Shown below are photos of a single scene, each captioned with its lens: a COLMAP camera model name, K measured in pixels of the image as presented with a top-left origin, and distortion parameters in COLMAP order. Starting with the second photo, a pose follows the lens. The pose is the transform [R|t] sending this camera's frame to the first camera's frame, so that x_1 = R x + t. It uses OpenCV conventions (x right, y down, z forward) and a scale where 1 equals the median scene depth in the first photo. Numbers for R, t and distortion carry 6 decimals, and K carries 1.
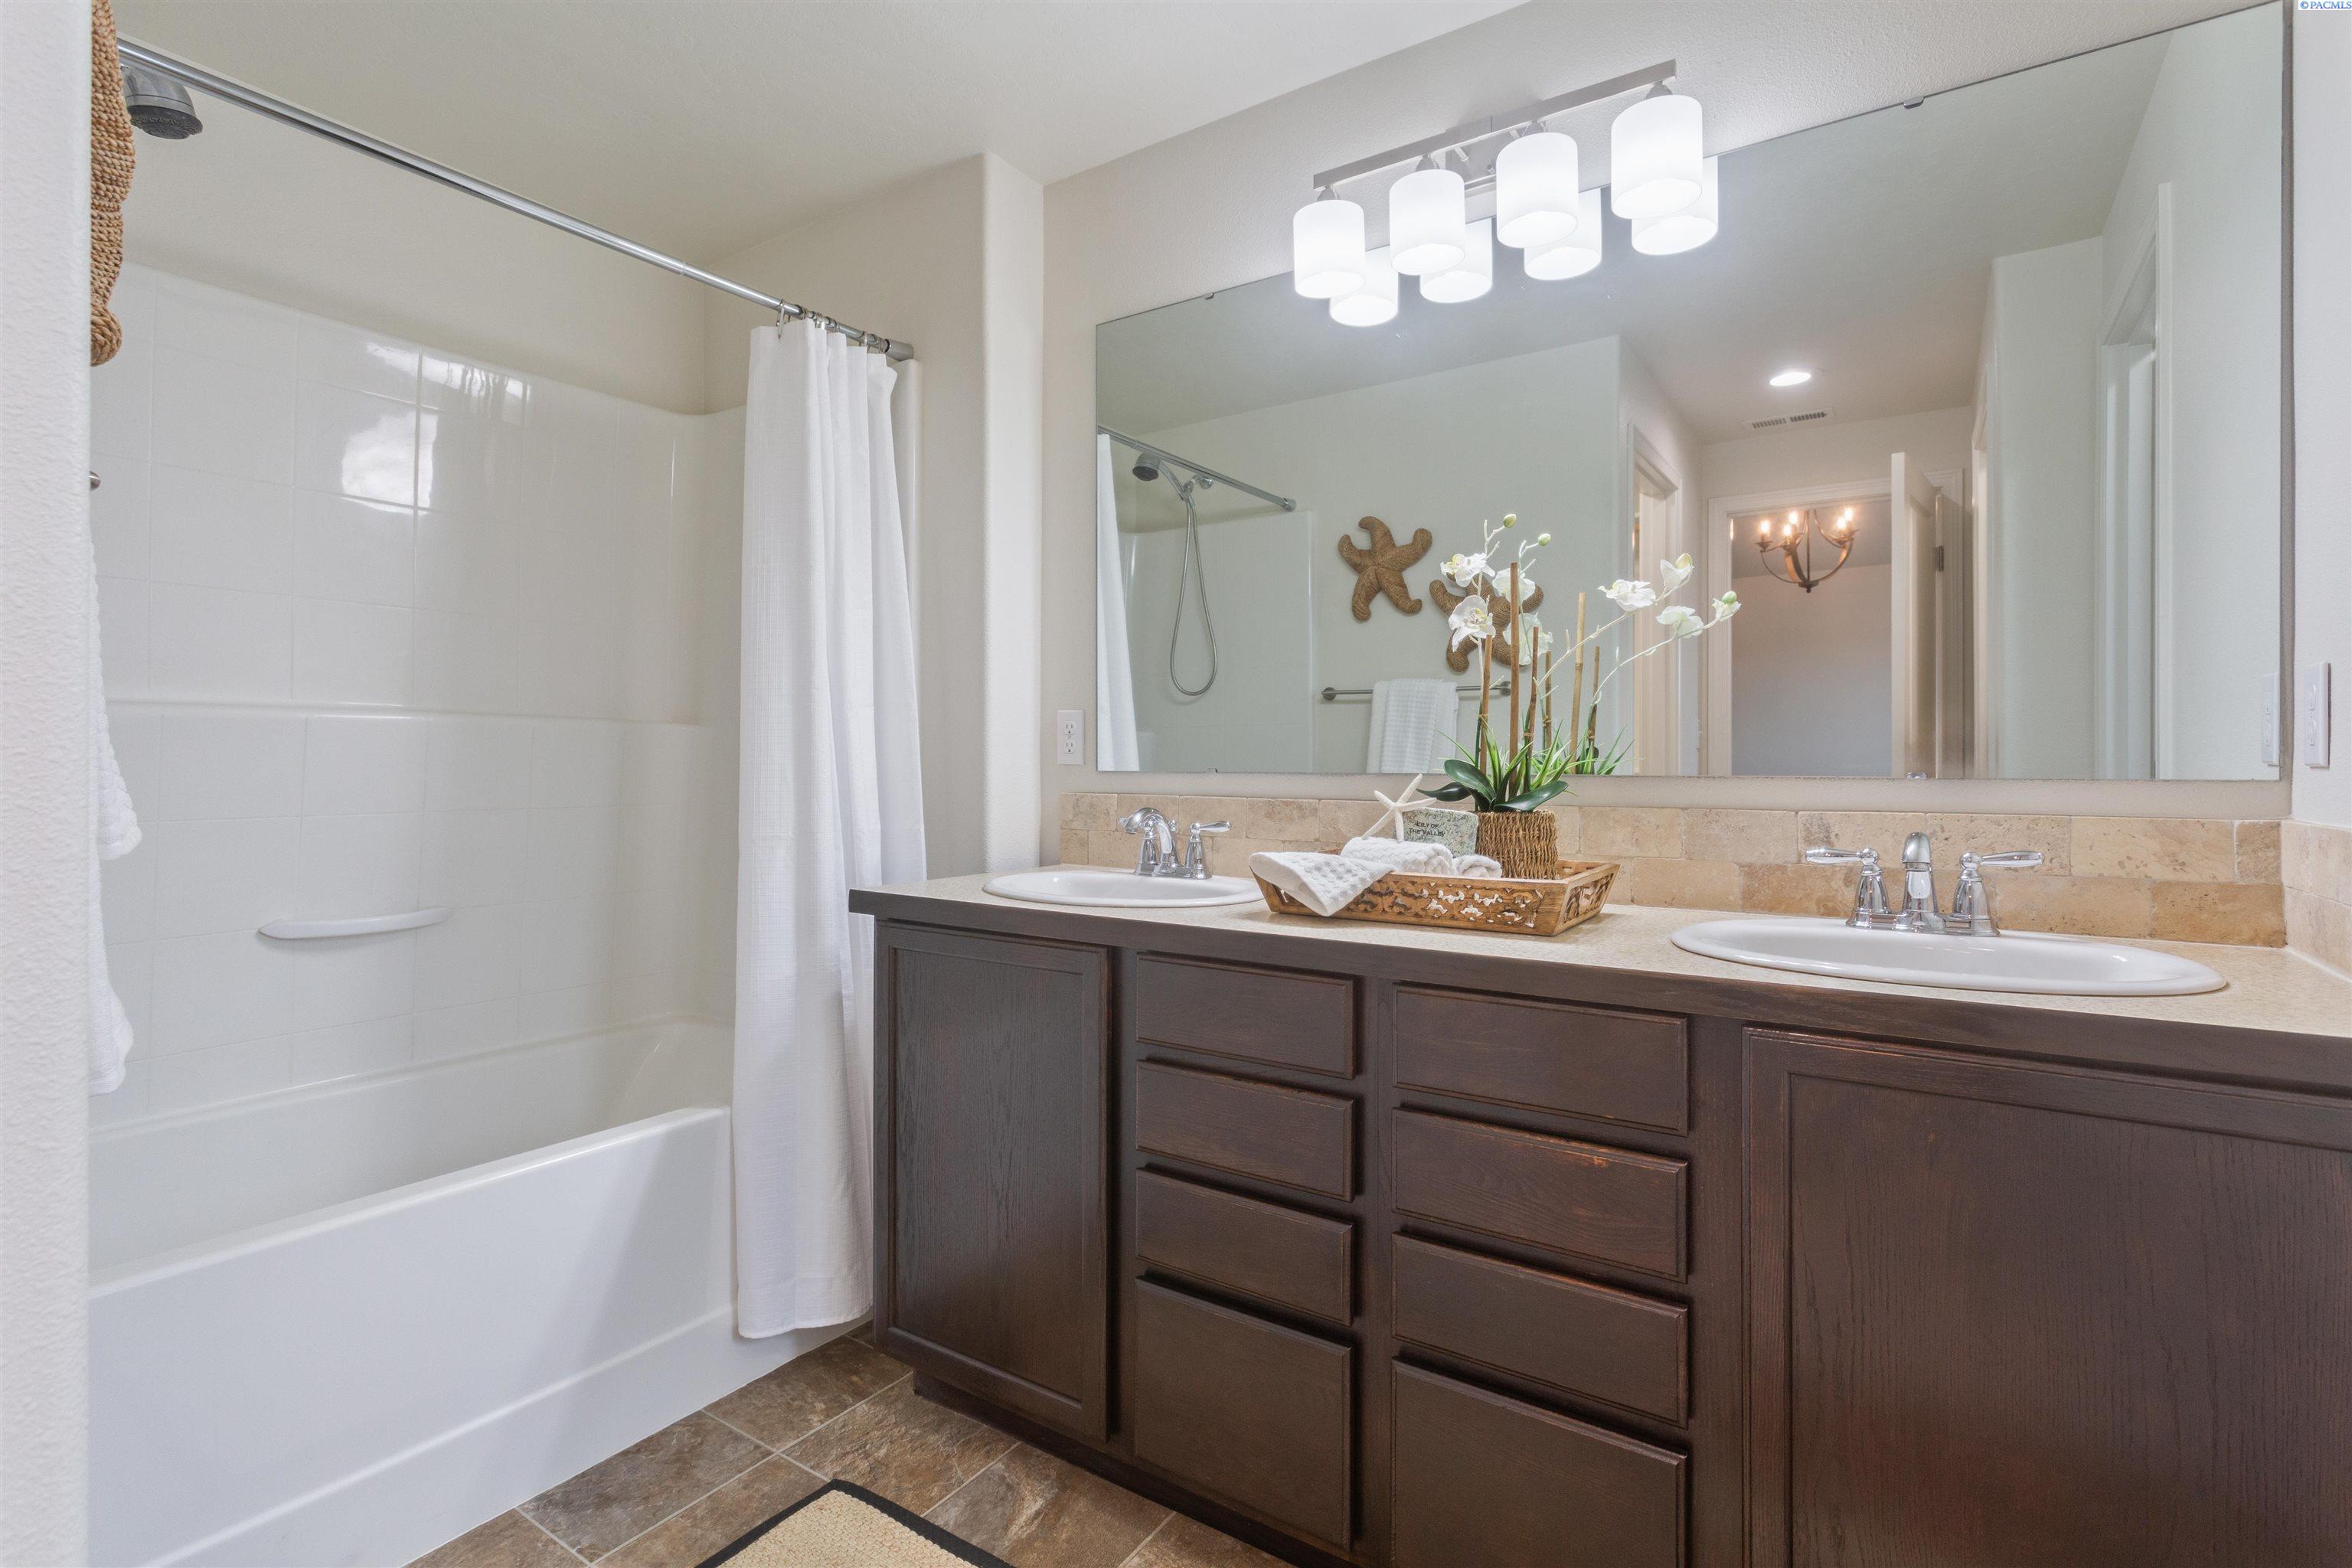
lens RADIAL K [[1125.6, 0, 1175.2], [0, 1125.6, 752.9], [0, 0, 1]] dist [0.004082, 0.001805]
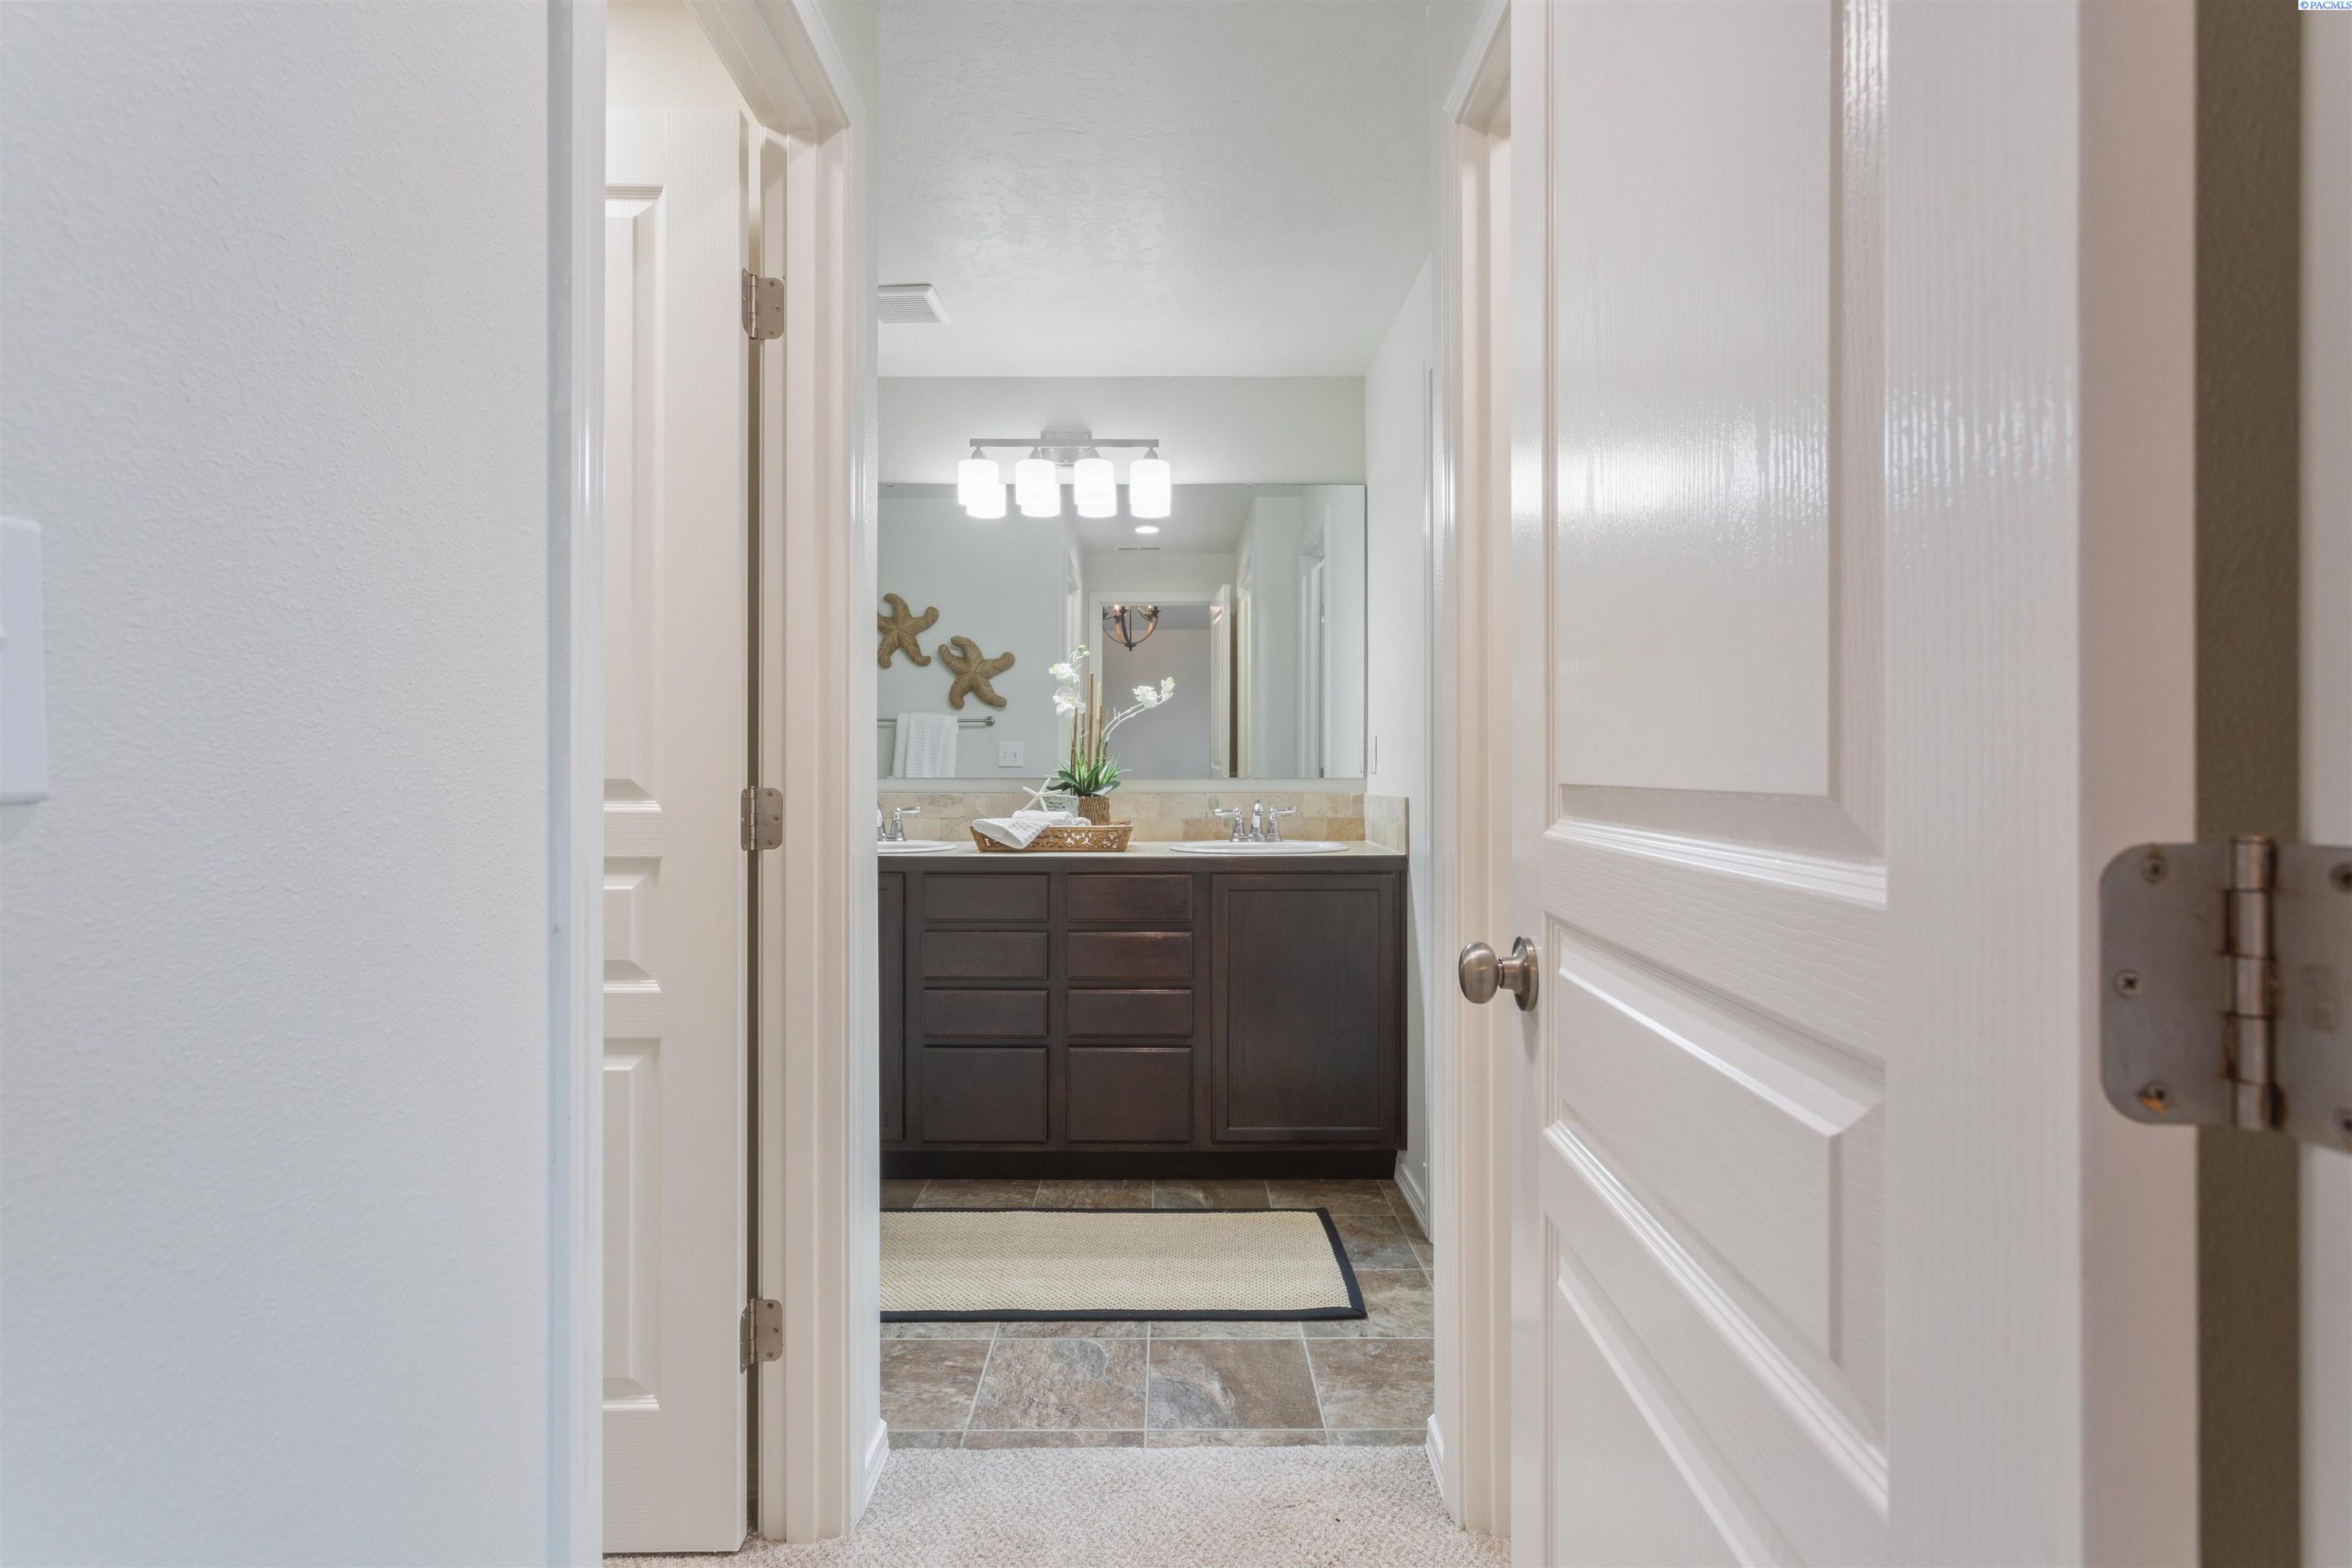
lens RADIAL K [[1125.6, 0, 1186.1], [0, 1125.6, 764.1], [0, 0, 1]] dist [0.004082, 0.001805]
pose [[0.819655, 0.000412, 0.572857, -0.723440], [-0.002542, 0.999993, 0.002918, -0.011755], [-0.572852, -0.003848, 0.819650, -0.762190]]
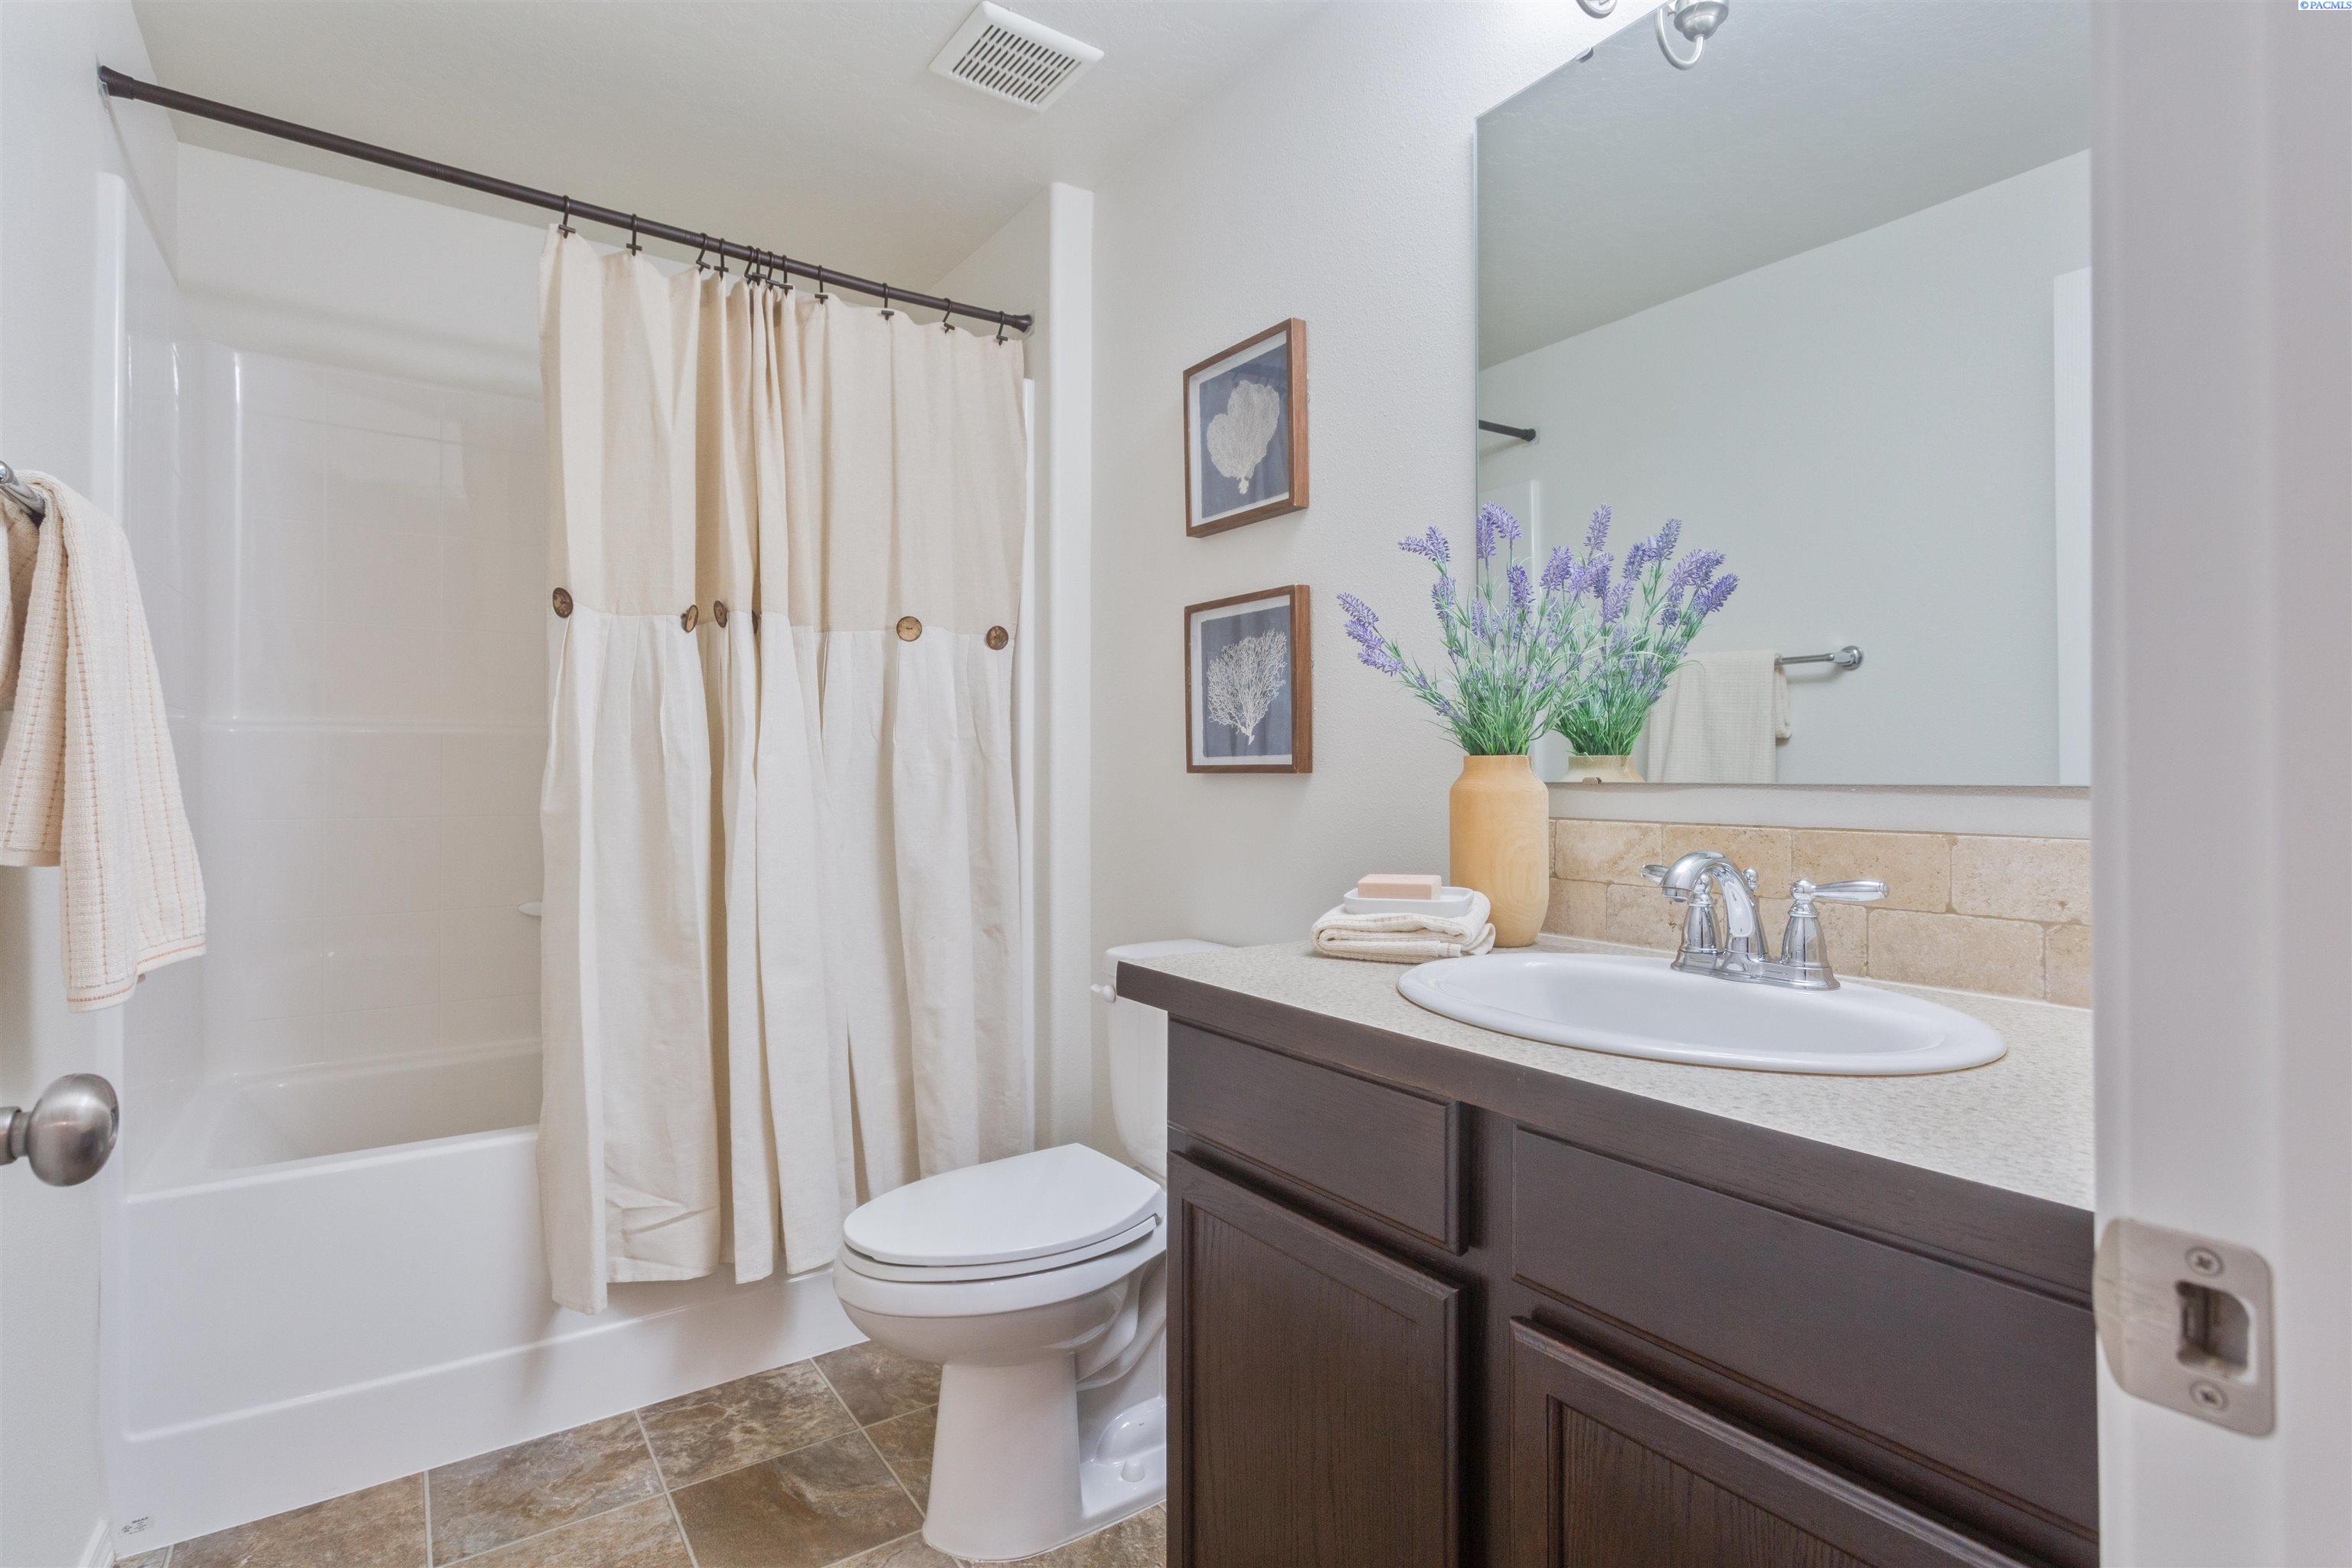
lens RADIAL K [[1125.6, 0, 1184.7], [0, 1125.6, 777.2], [0, 0, 1]] dist [0.004082, 0.001805]
pose [[-0.356596, 0.003026, -0.934254, 0.907600], [0.000873, 0.999995, 0.002905, -0.001623], [0.934258, 0.000220, -0.356597, 0.970547]]
